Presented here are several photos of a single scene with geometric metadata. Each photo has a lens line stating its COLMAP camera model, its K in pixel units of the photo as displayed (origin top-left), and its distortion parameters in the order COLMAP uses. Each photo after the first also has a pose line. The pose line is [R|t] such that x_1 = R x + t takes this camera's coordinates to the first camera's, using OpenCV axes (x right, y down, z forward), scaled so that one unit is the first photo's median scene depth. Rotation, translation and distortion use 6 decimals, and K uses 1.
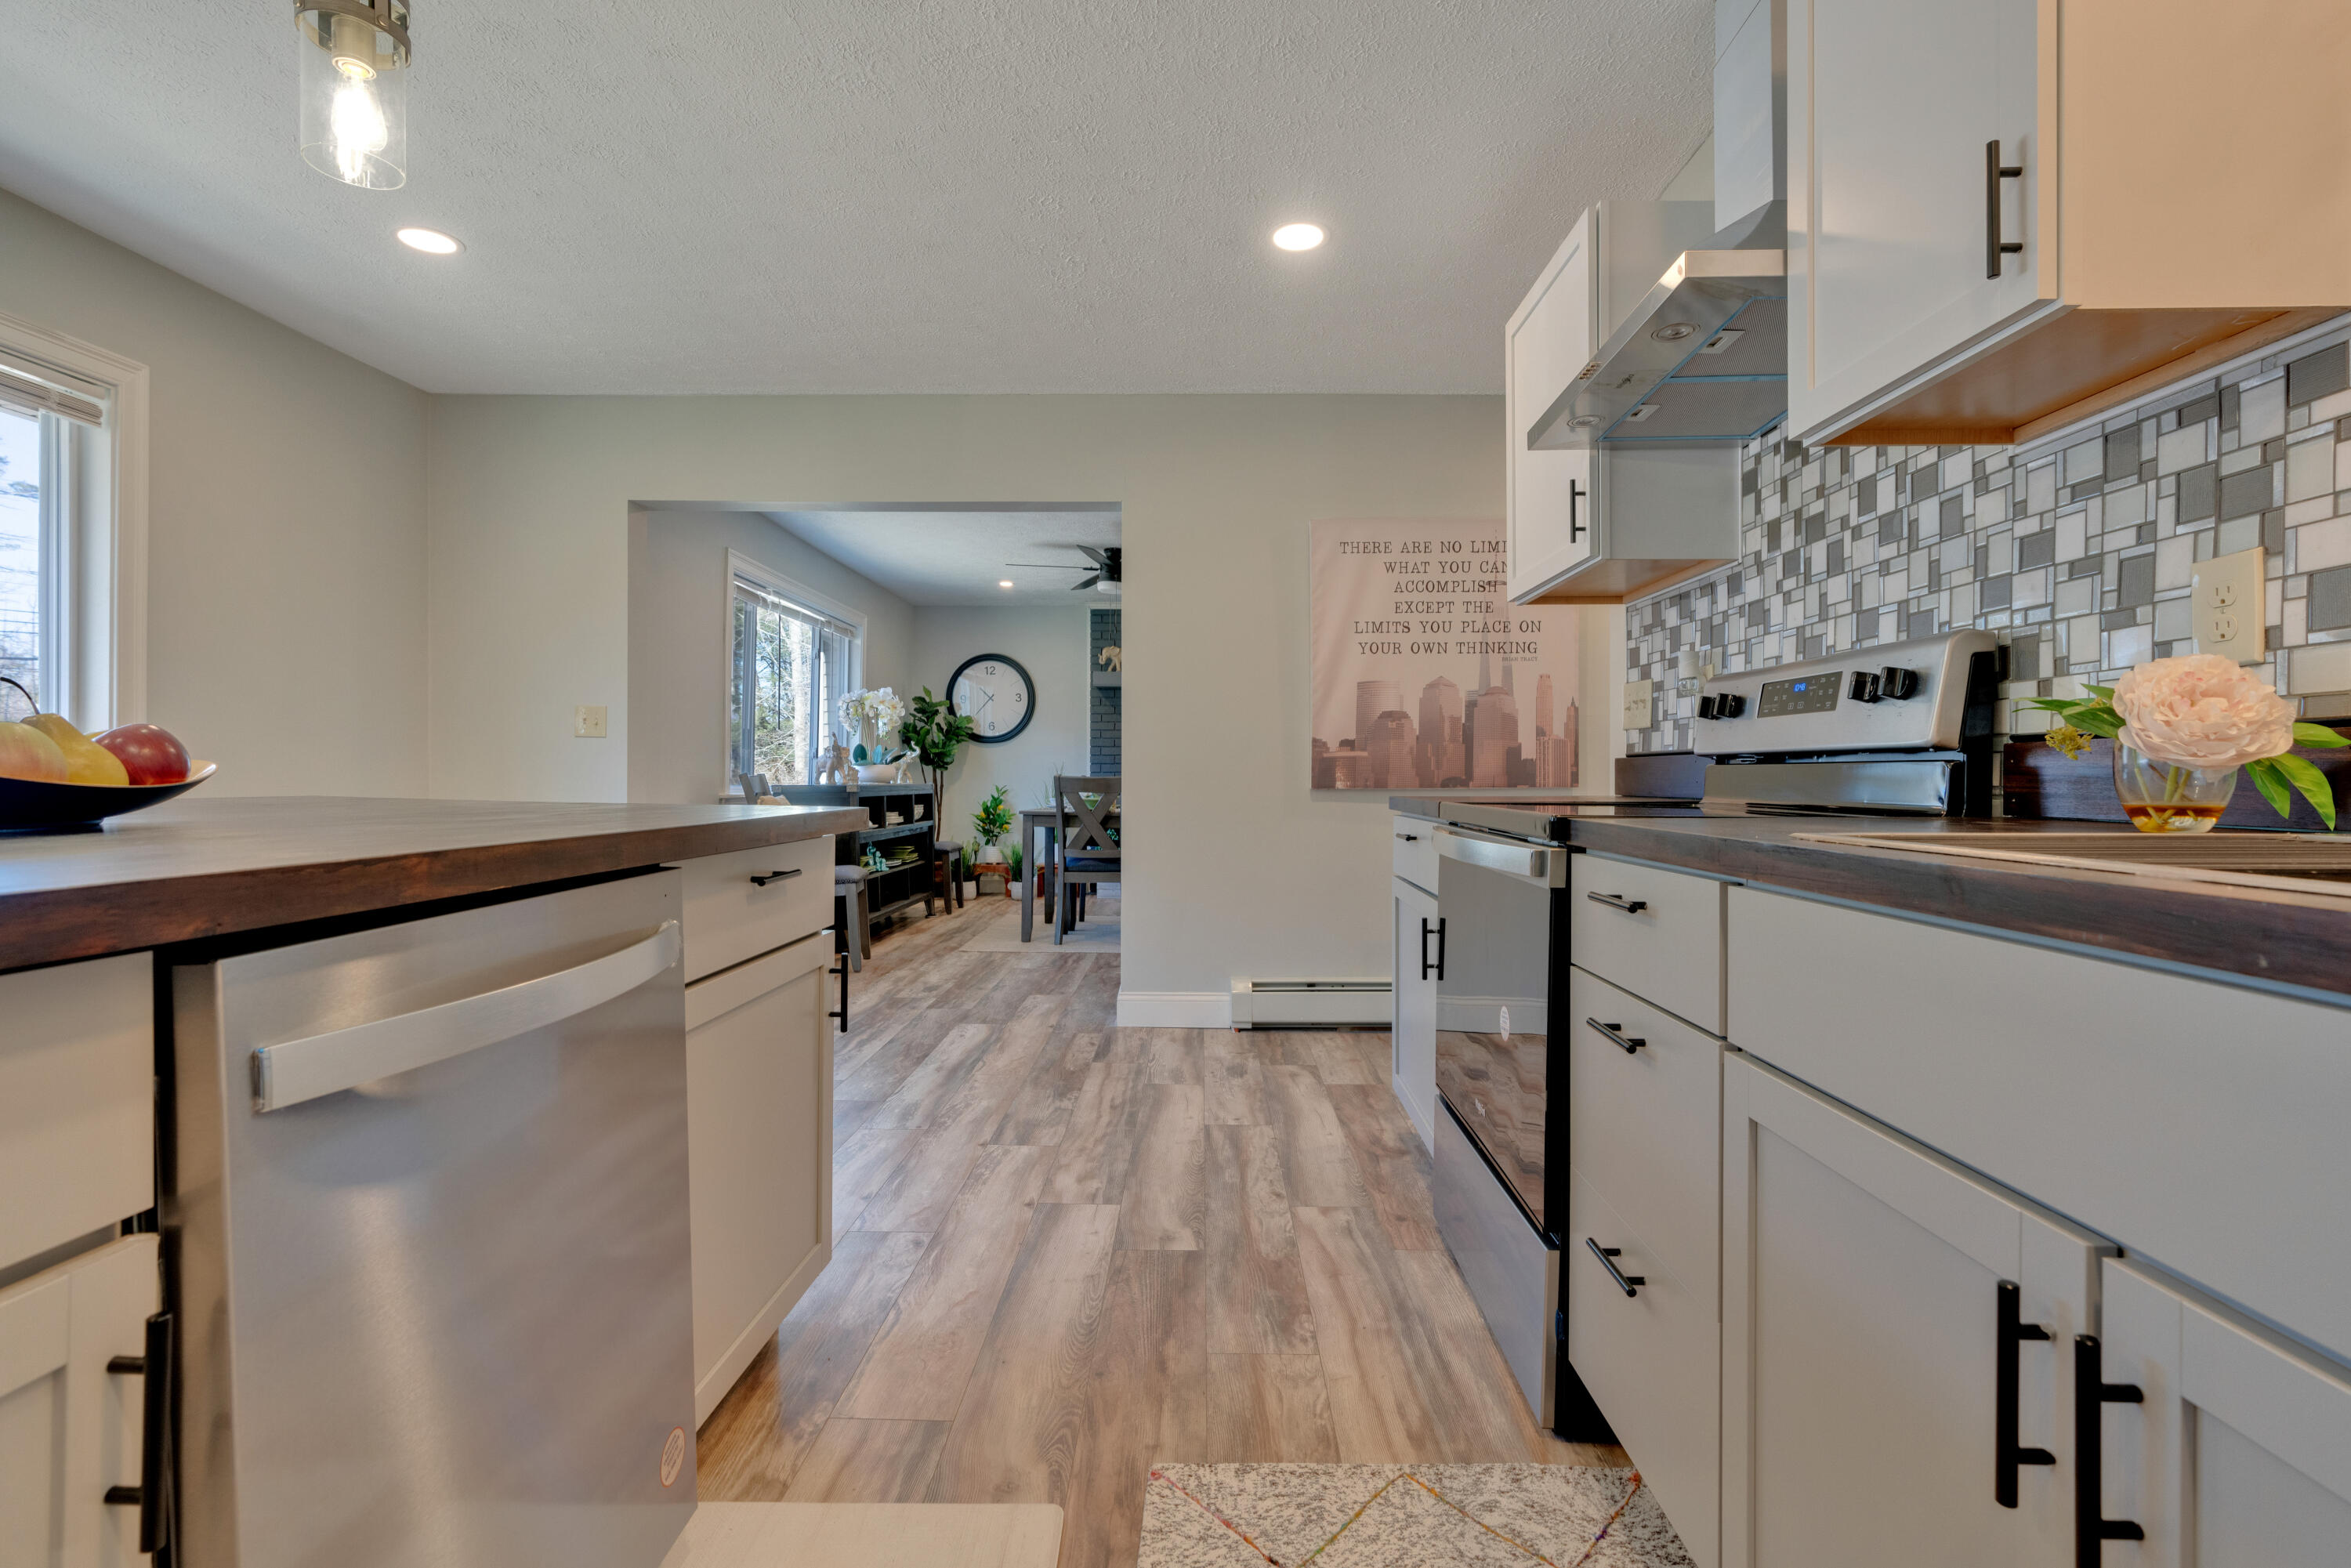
lens RADIAL K [[1074.4, 0, 1175.5], [0, 1074.4, 784.0], [0, 0, 1]] dist [0.002394, 0.000968]
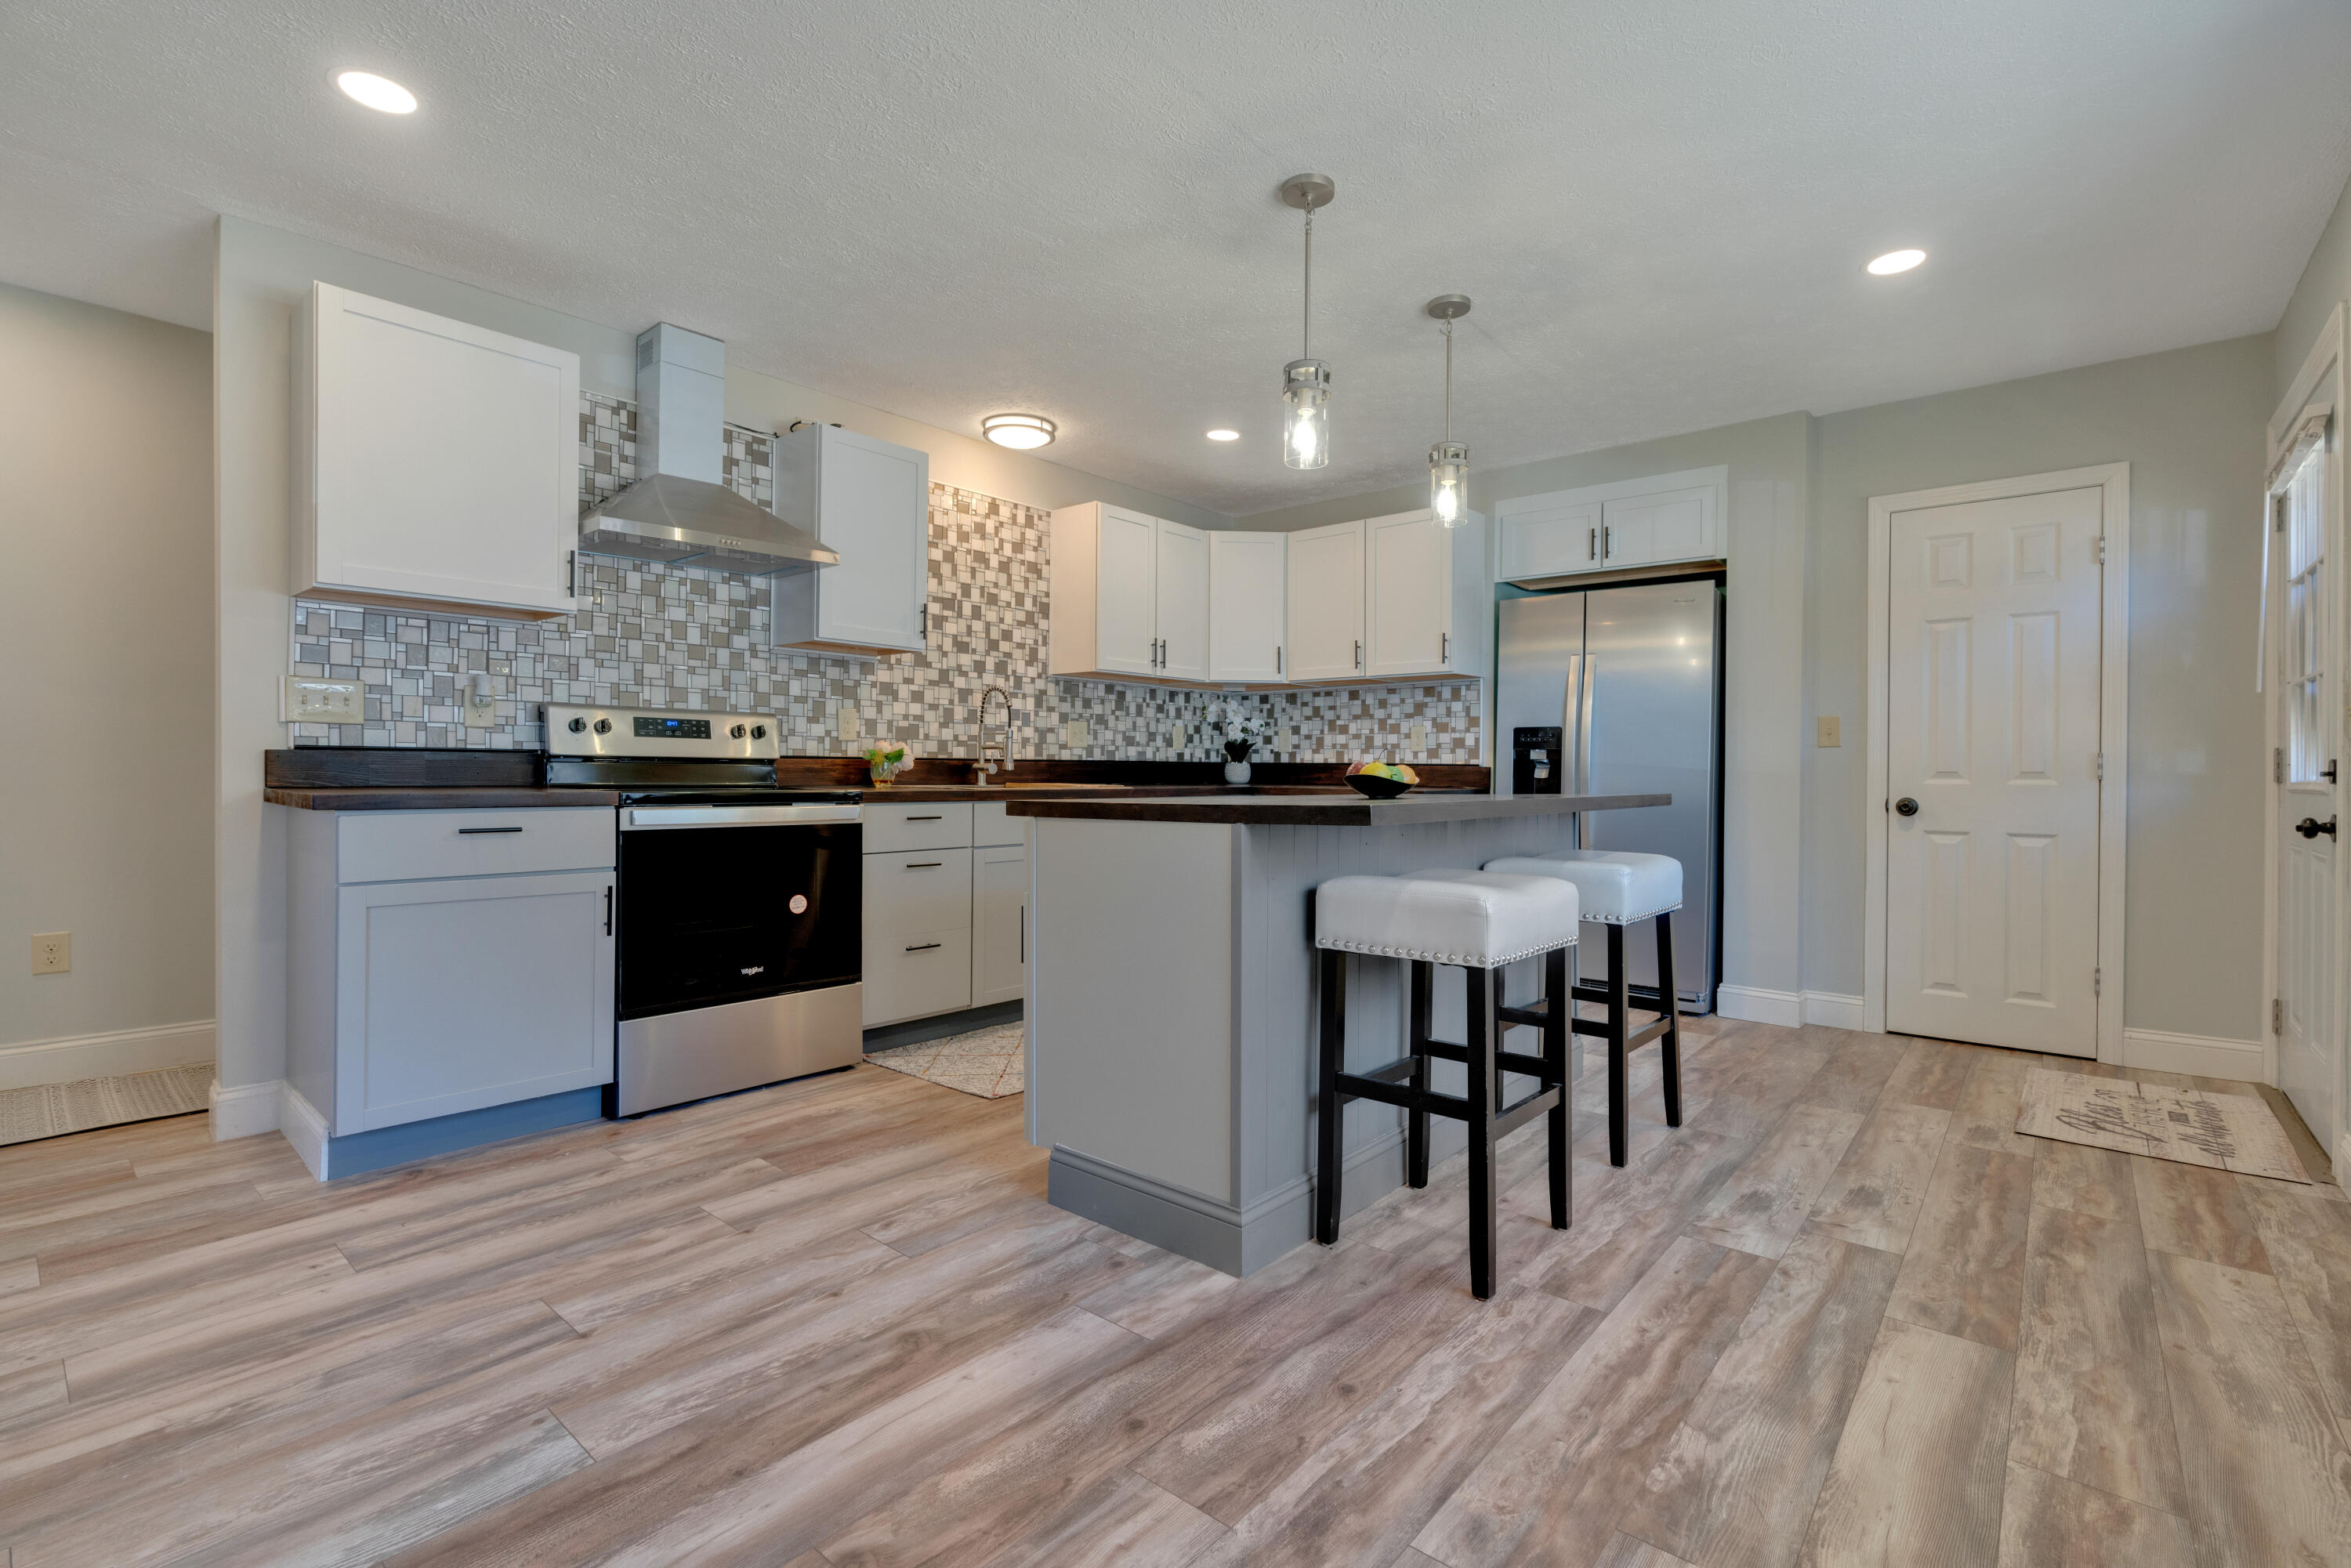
lens RADIAL K [[1055.2, 0, 1202.0], [0, 1055.2, 782.7], [0, 0, 1]] dist [-0.019077, 0.010205]
pose [[-0.788128, -0.017148, 0.615273, -1.167091], [-0.007226, 0.999801, 0.018609, -0.024971], [-0.615469, 0.010220, -0.788095, 1.706858]]
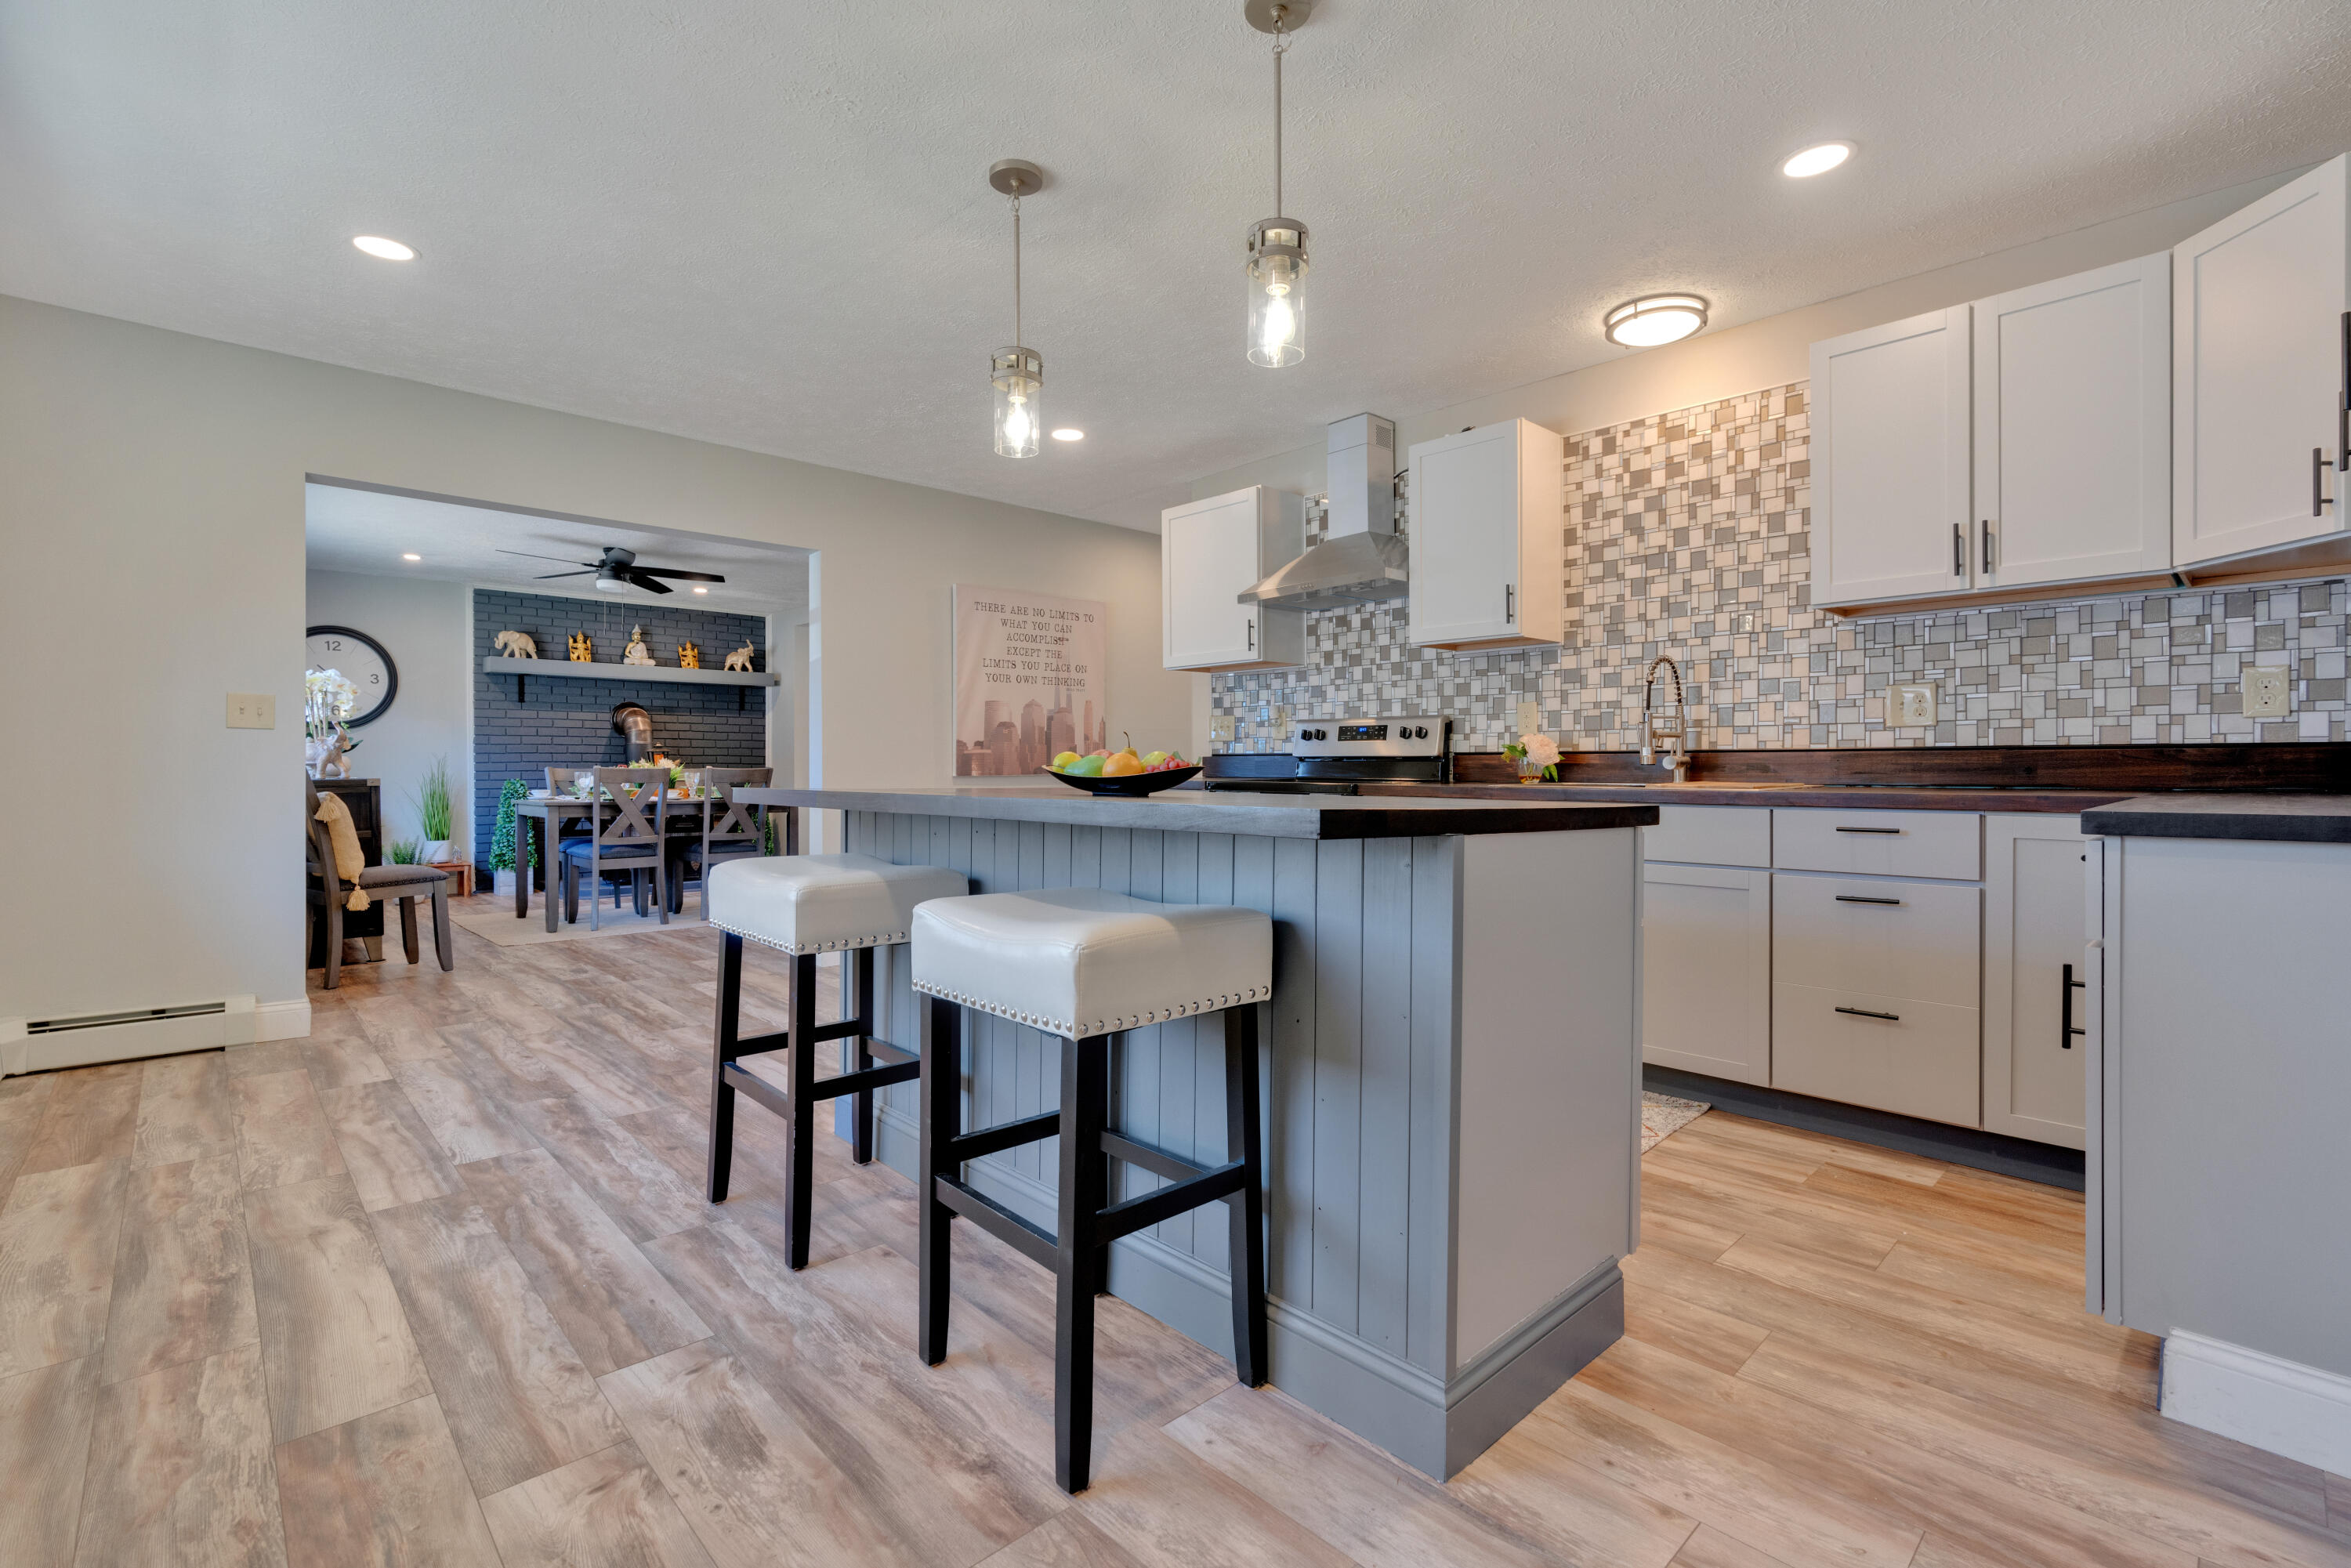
lens RADIAL K [[1065.4, 0, 1173.8], [0, 1065.4, 771.7], [0, 0, 1]] dist [-0.015807, 0.008559]
pose [[0.711627, -0.008845, 0.702502, -1.240989], [0.008154, 0.999957, 0.004331, -0.009850], [-0.702510, 0.002646, 0.711669, -0.344258]]
